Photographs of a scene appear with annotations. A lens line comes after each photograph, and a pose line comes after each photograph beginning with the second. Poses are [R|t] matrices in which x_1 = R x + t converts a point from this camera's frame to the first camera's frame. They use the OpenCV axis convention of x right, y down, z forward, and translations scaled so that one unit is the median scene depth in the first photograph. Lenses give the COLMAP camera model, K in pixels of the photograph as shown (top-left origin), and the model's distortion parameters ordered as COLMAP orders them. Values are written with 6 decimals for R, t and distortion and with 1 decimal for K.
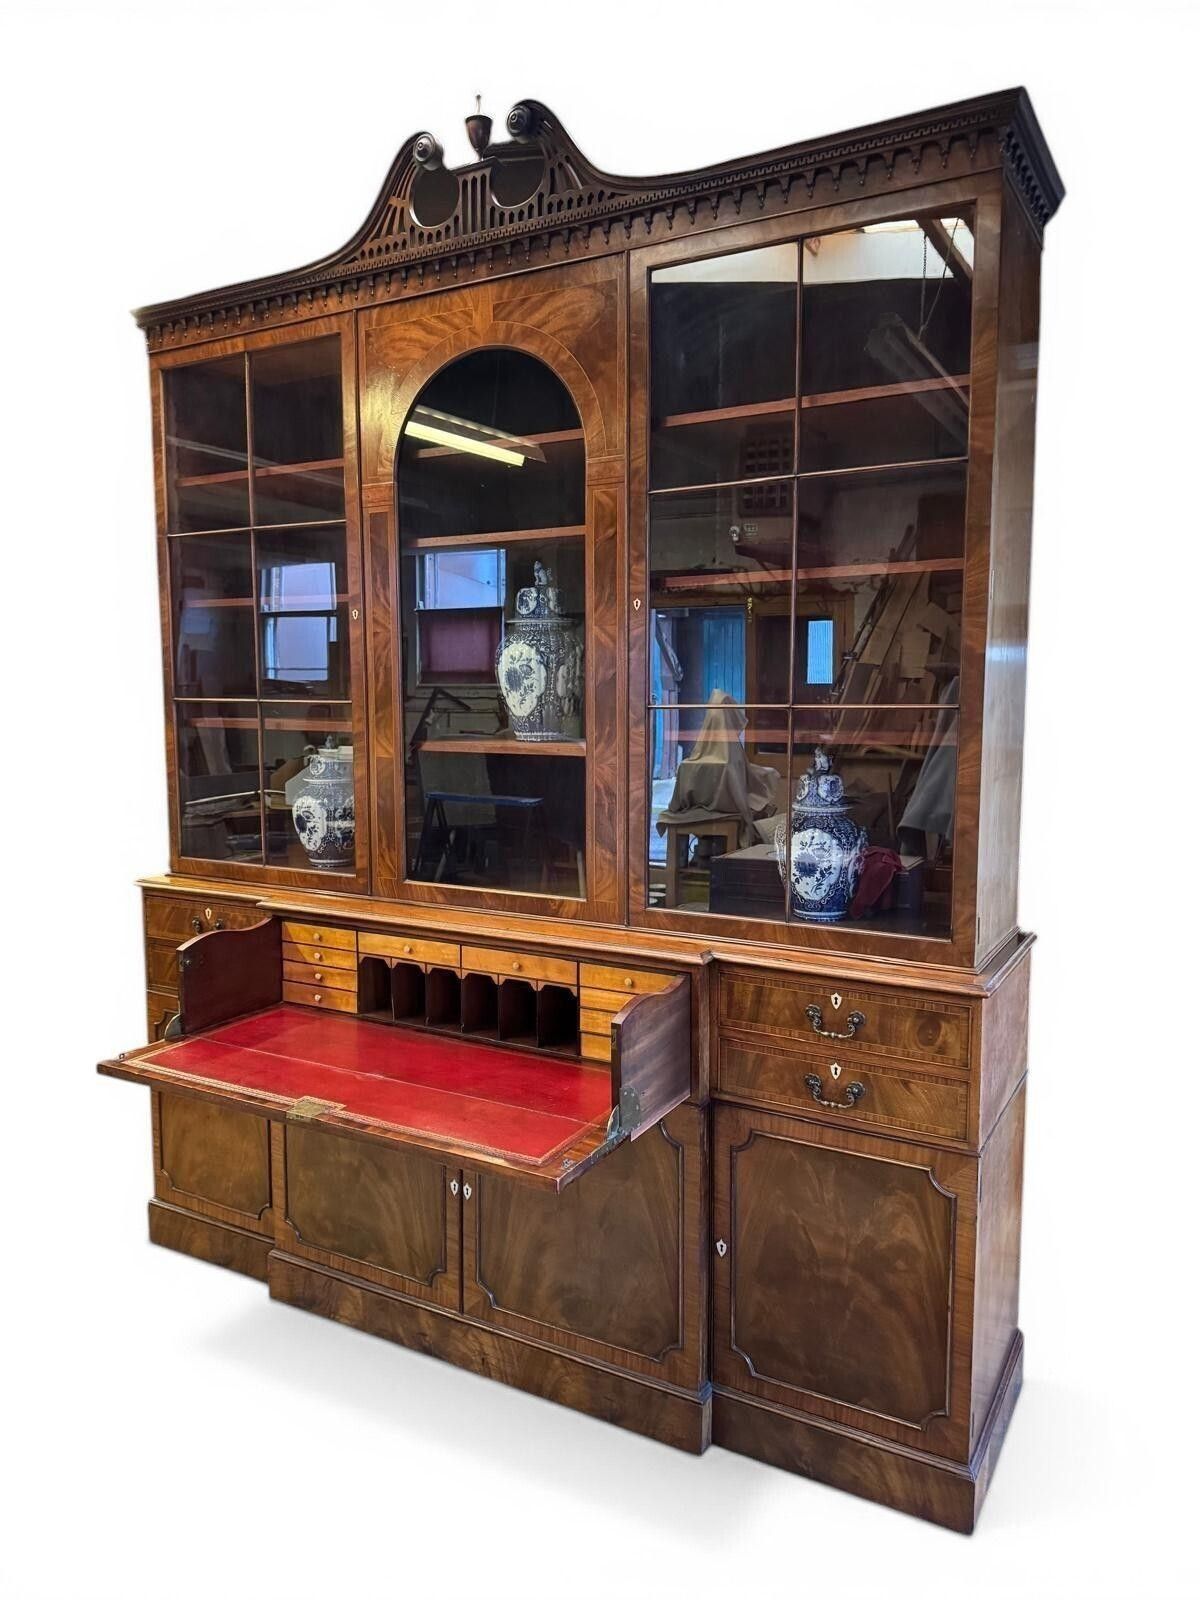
lens RADIAL K [[1146.7, 0, 585.9], [0, 1146.7, 787.3], [0, 0, 1]] dist [0.062827, -0.085720]
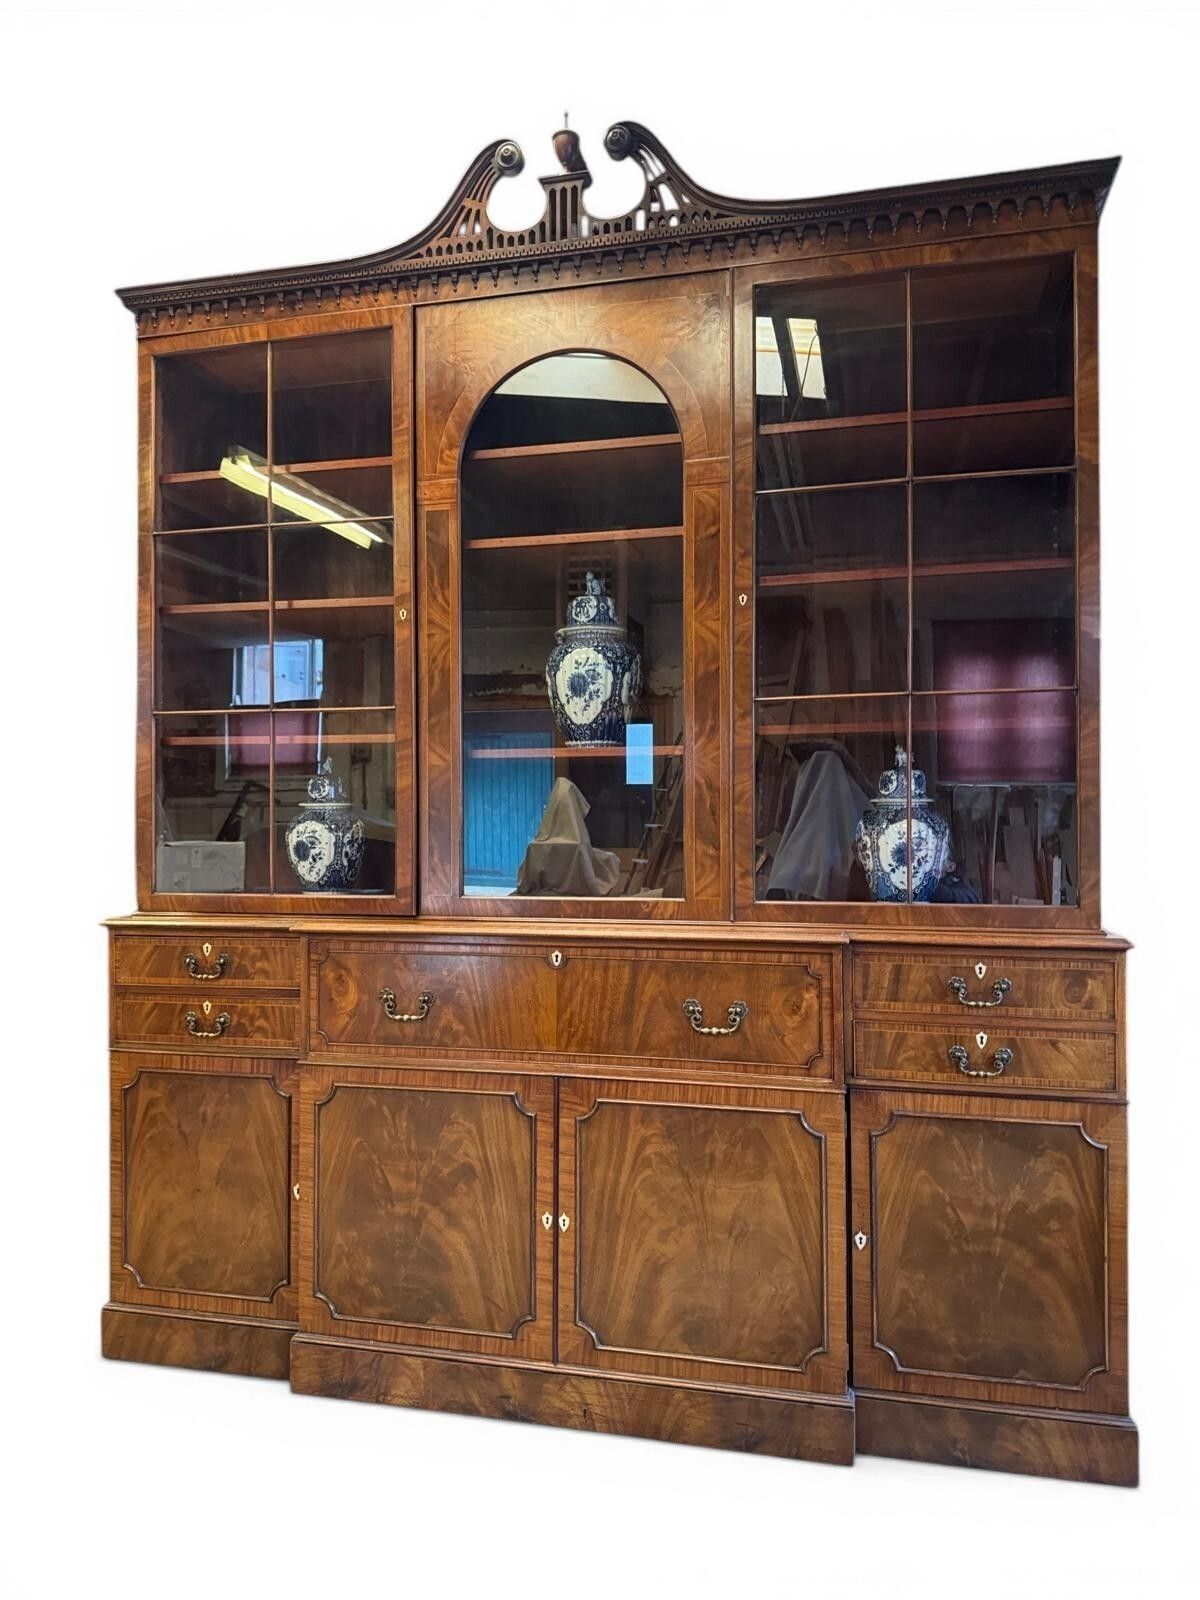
lens RADIAL K [[1146.7, 0, 594.2], [0, 1146.7, 798.9], [0, 0, 1]] dist [0.062827, -0.085720]
pose [[0.959643, 0.005082, 0.281176, -0.349734], [0.025554, 0.994125, -0.105183, 0.114253], [-0.280058, 0.108123, 0.953875, 0.078218]]
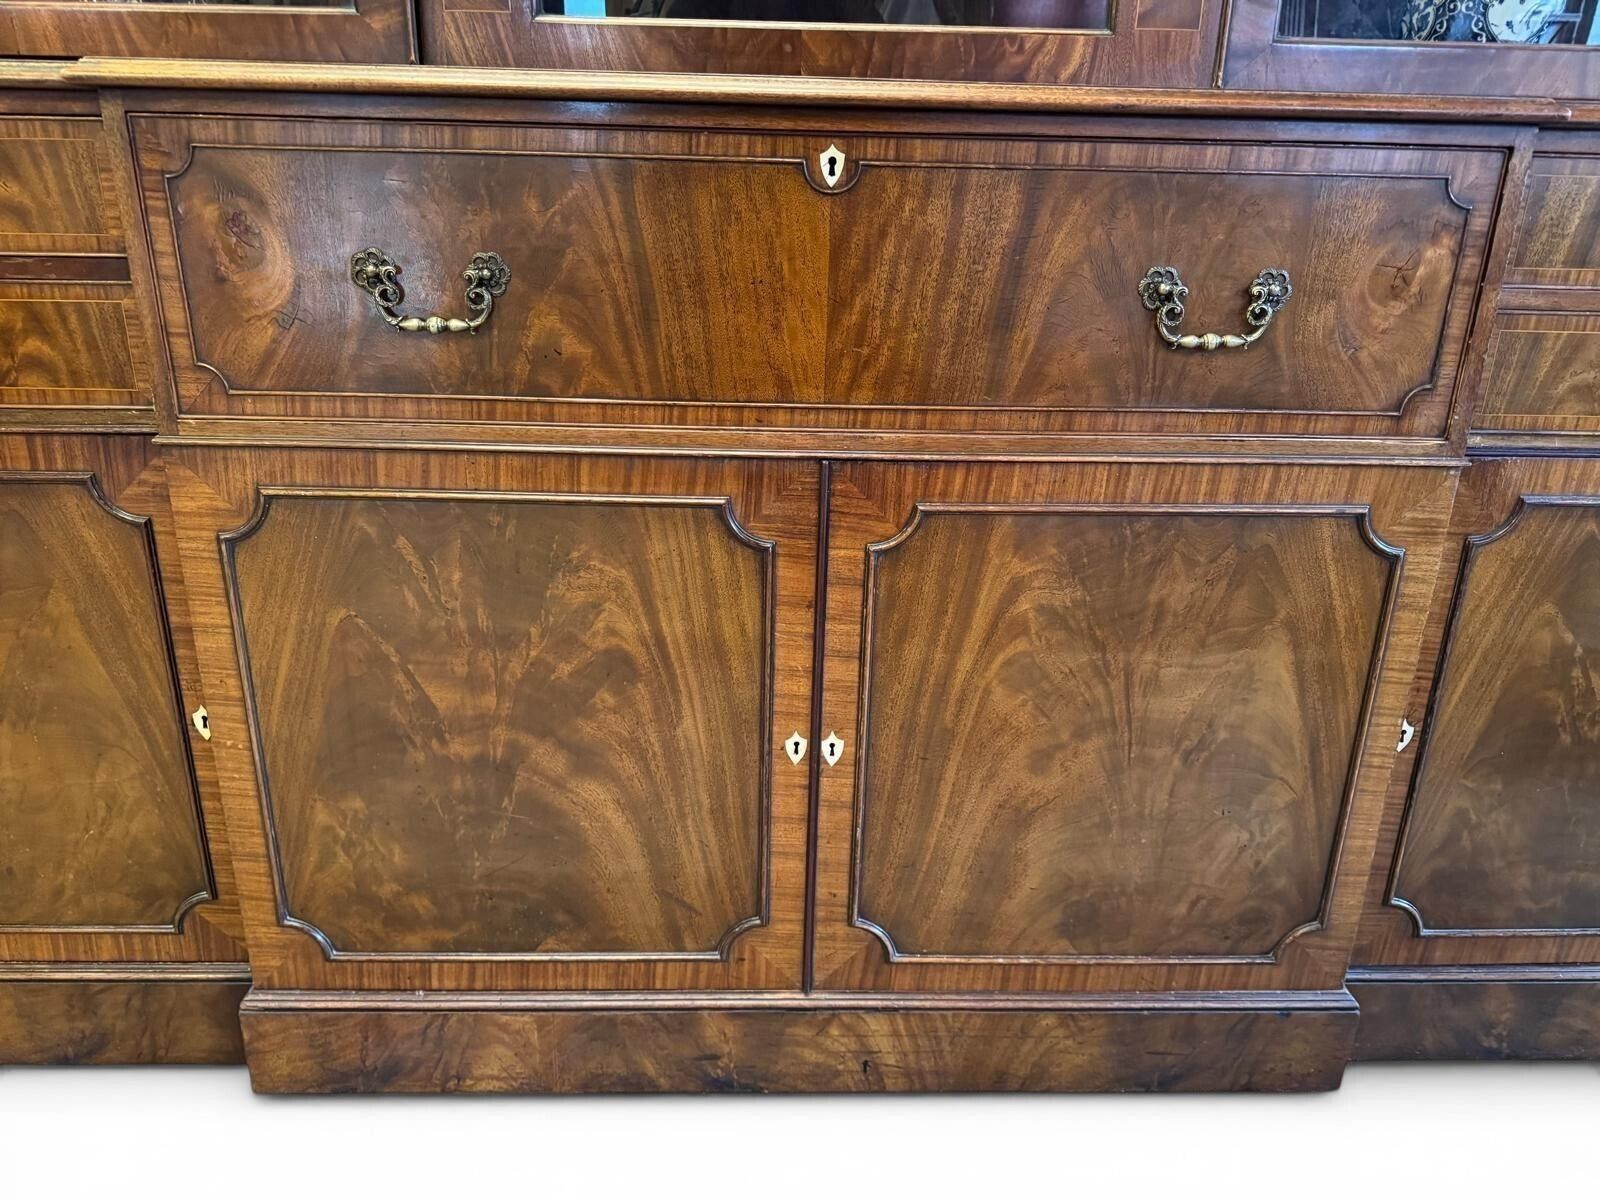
lens RADIAL K [[1146.7, 0, 802.2], [0, 1146.7, 602.9], [0, 0, 1]] dist [0.062827, -0.085720]
pose [[0.848067, -0.157450, 0.505956, -0.335852], [0.023870, 0.965217, 0.260360, 0.184932], [-0.529350, -0.208725, 0.822327, 0.672211]]
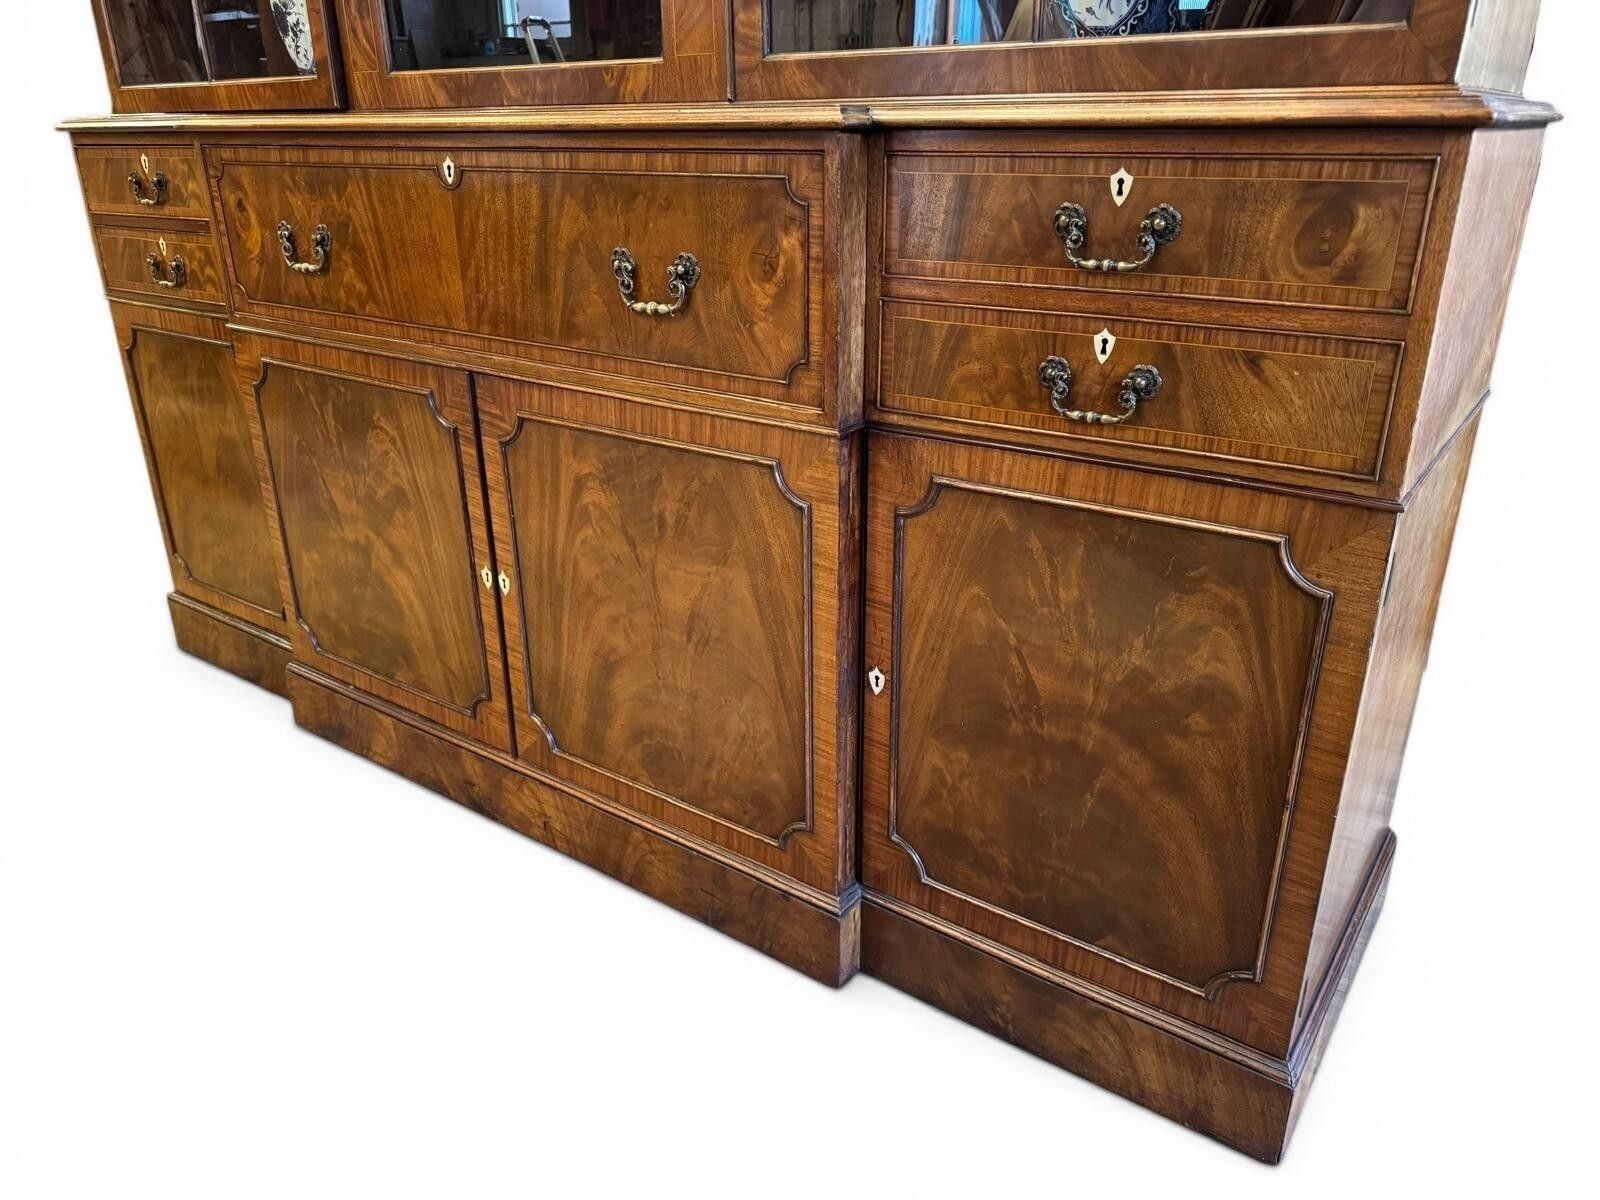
lens RADIAL K [[1146.7, 0, 797.0], [0, 1146.7, 598.7], [0, 0, 1]] dist [0.062827, -0.085720]
pose [[0.994328, 0.034015, -0.100773, 0.122232], [-0.002570, 0.954887, 0.296960, 0.176410], [0.106328, -0.295017, 0.949558, 0.431909]]
